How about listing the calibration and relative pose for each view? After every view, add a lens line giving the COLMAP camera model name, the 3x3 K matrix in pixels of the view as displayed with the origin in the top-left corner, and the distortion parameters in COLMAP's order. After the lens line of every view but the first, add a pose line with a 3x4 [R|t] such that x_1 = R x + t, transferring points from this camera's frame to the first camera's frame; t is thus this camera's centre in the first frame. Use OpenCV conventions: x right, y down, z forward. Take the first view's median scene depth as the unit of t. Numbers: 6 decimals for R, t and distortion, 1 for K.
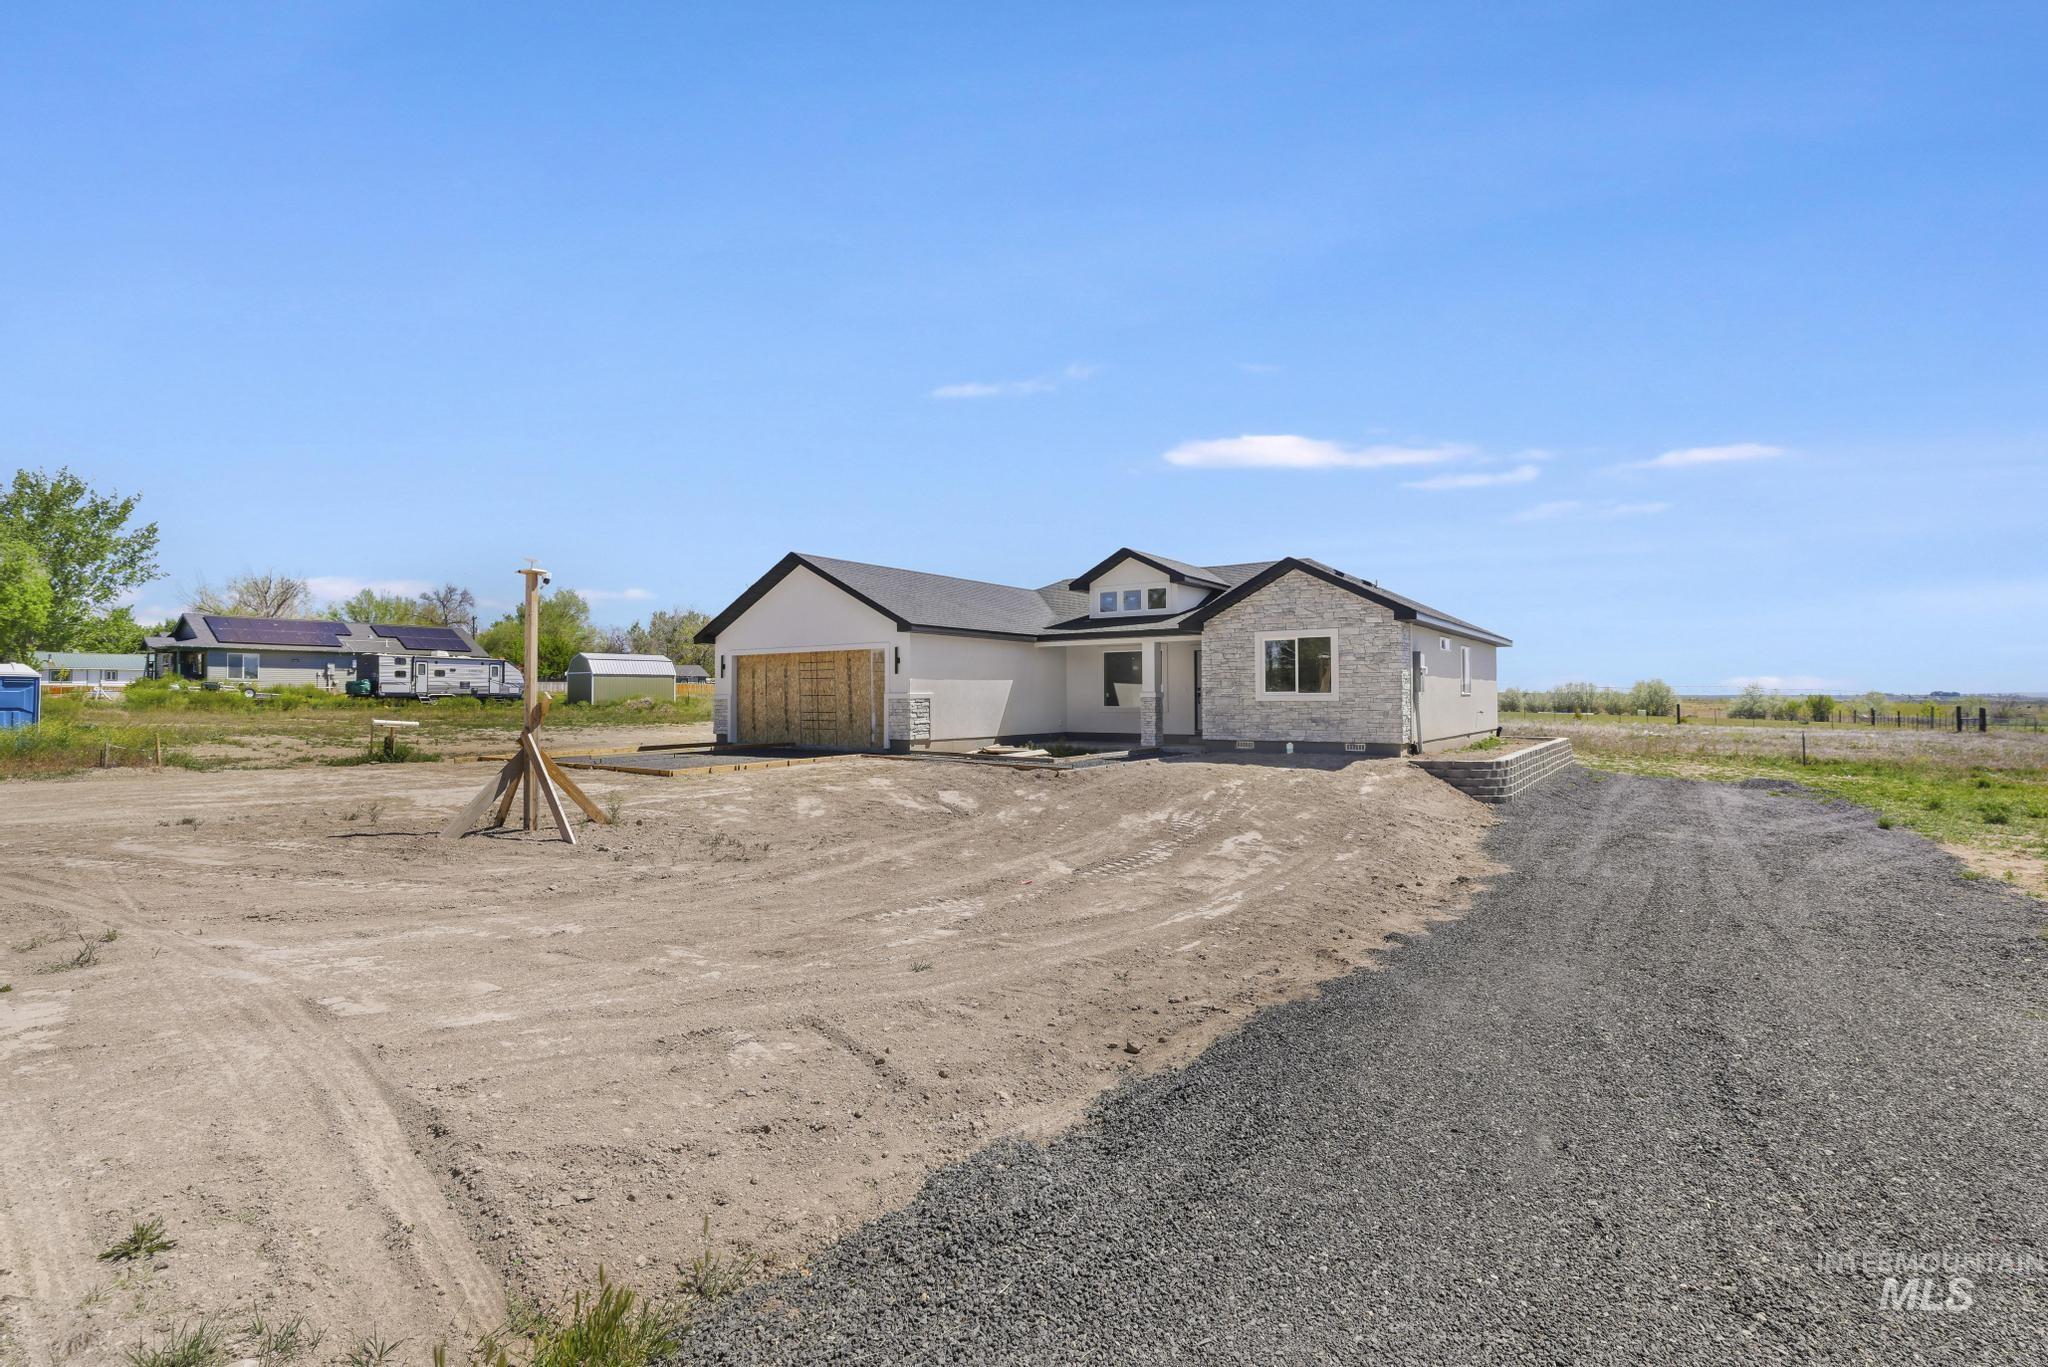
lens RADIAL K [[950.2, 0, 1024.0], [0, 950.2, 683.5], [0, 0, 1]] dist [-0.000559, 0.000072]
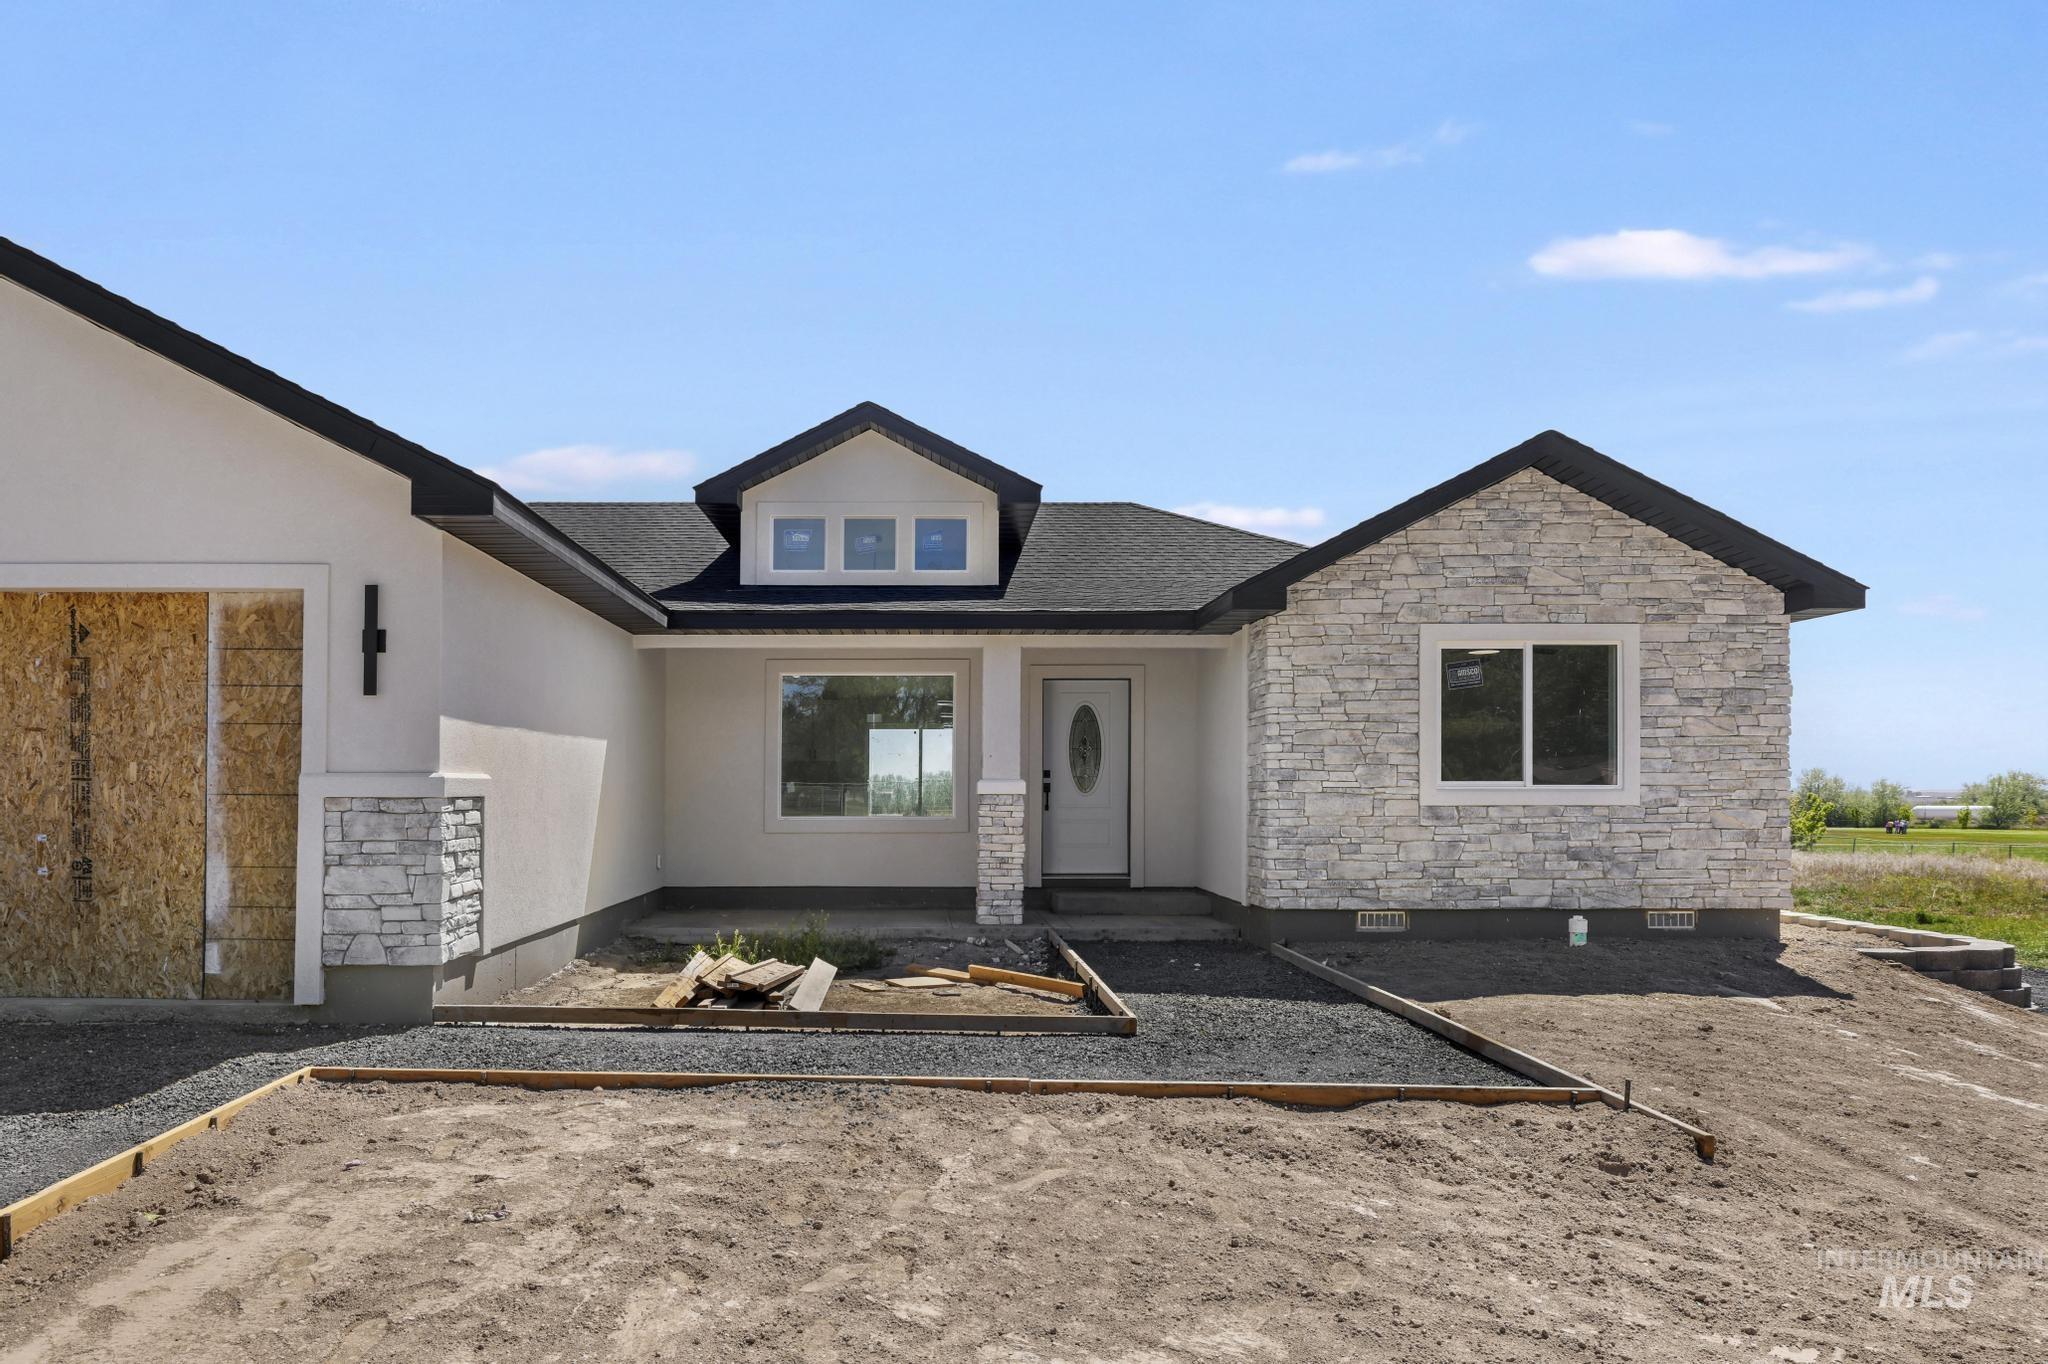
lens RADIAL K [[1315.0, 0, 912.4], [0, 1315.0, 793.5], [0, 0, 1]] dist [-0.002483, -0.001963]
pose [[0.816547, 0.002139, 0.577276, -0.212868], [-0.012565, 0.999822, 0.014068, 0.008303], [-0.577143, -0.018741, 0.816428, 0.639543]]
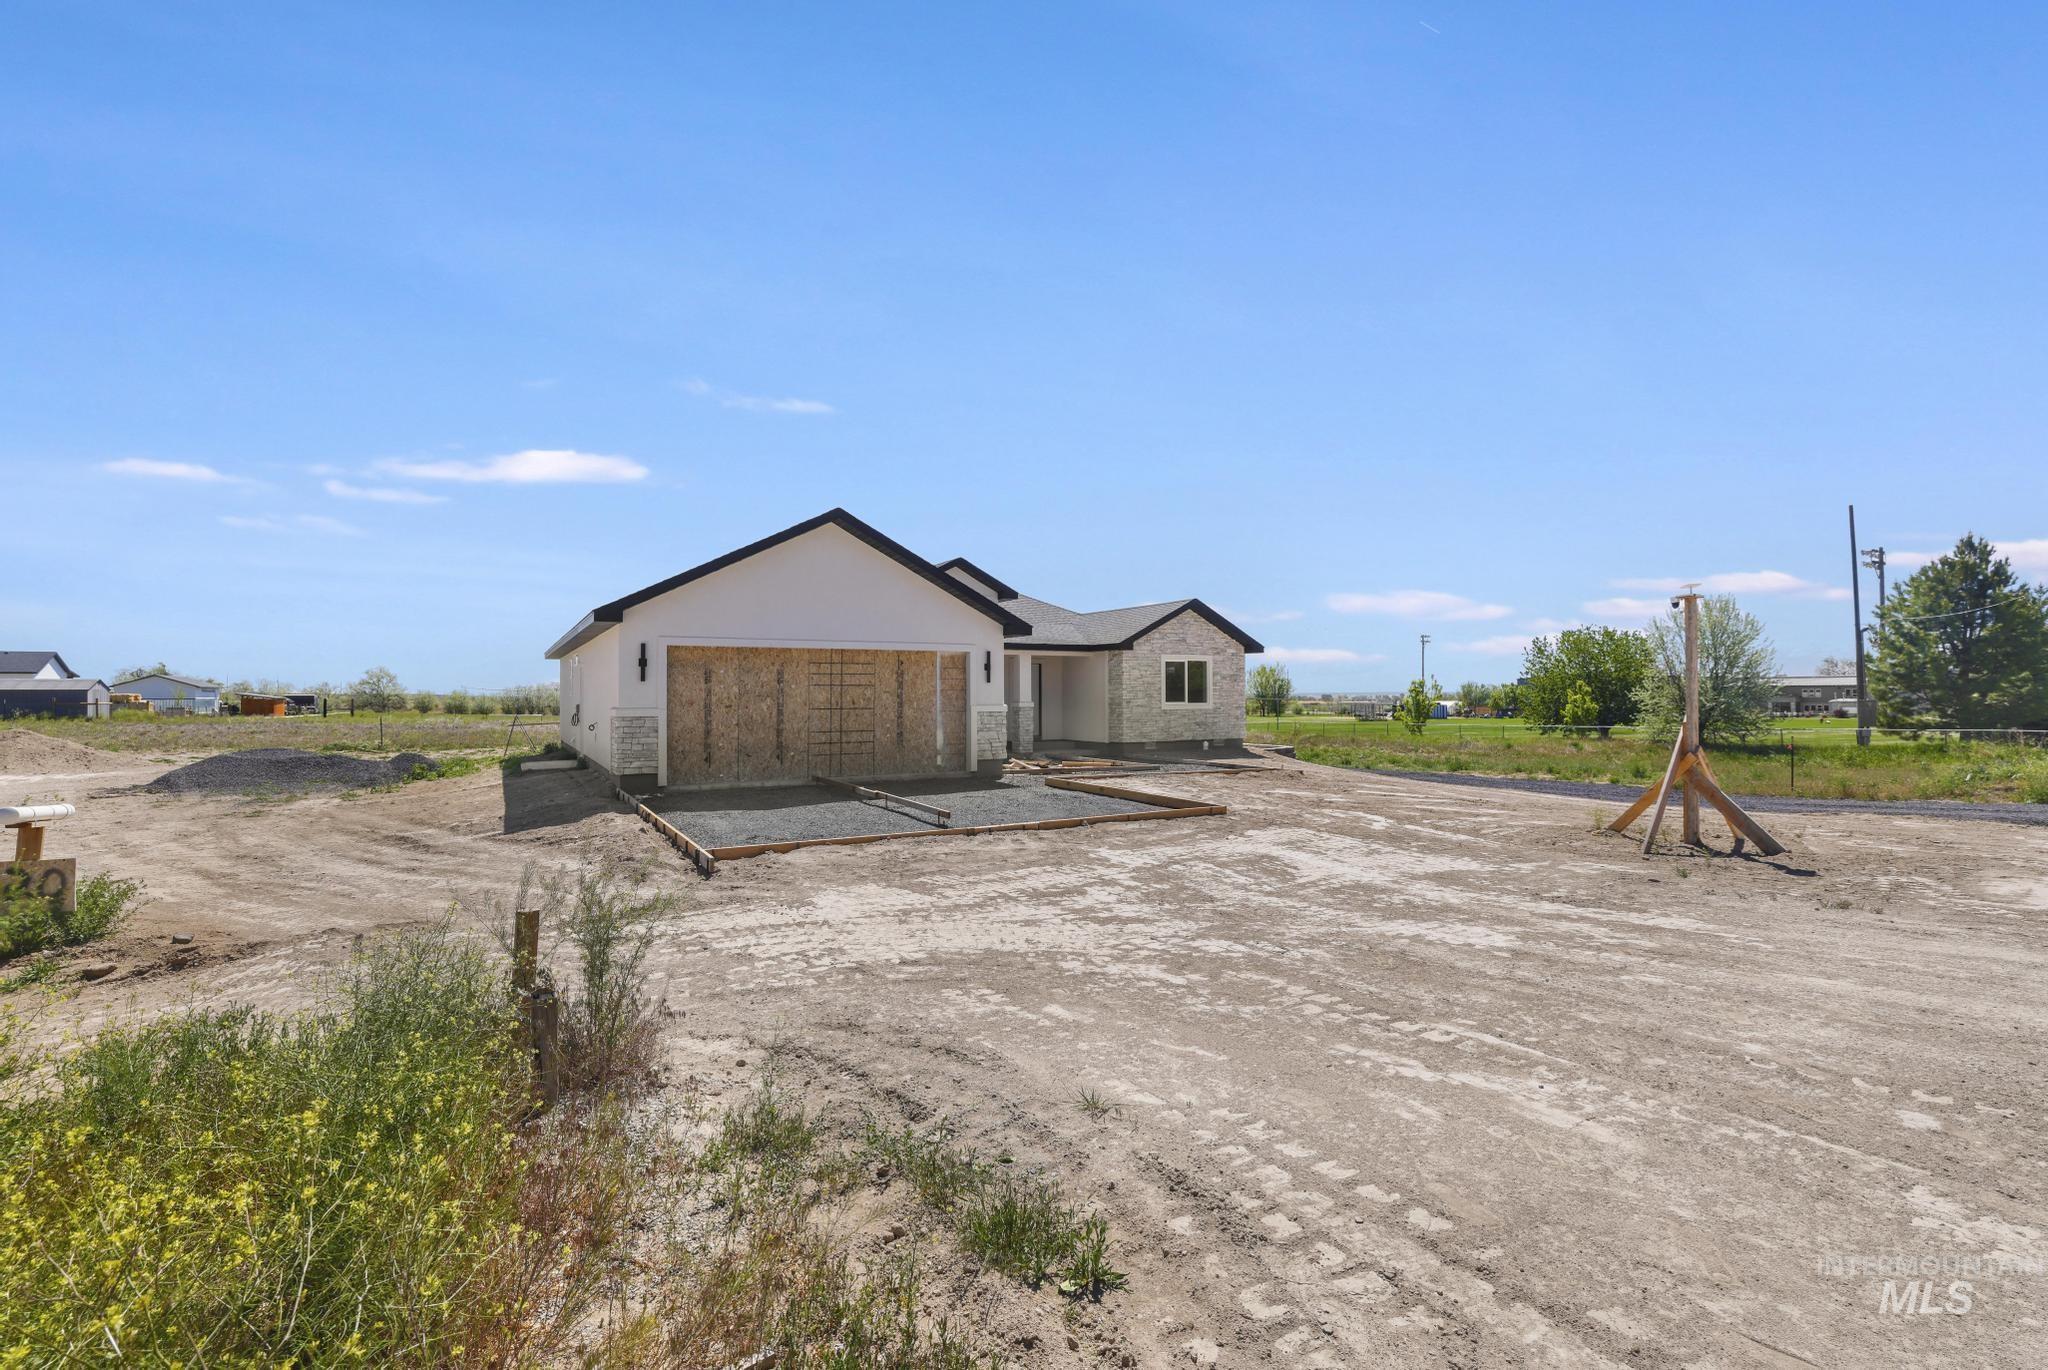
lens RADIAL K [[950.2, 0, 1024.0], [0, 950.2, 685.0], [0, 0, 1]] dist [-0.000559, 0.000072]
pose [[0.402011, 0.011407, 0.915564, -0.901492], [-0.012849, 0.999894, -0.006816, -0.002799], [-0.915545, -0.009024, 0.402115, 0.619691]]
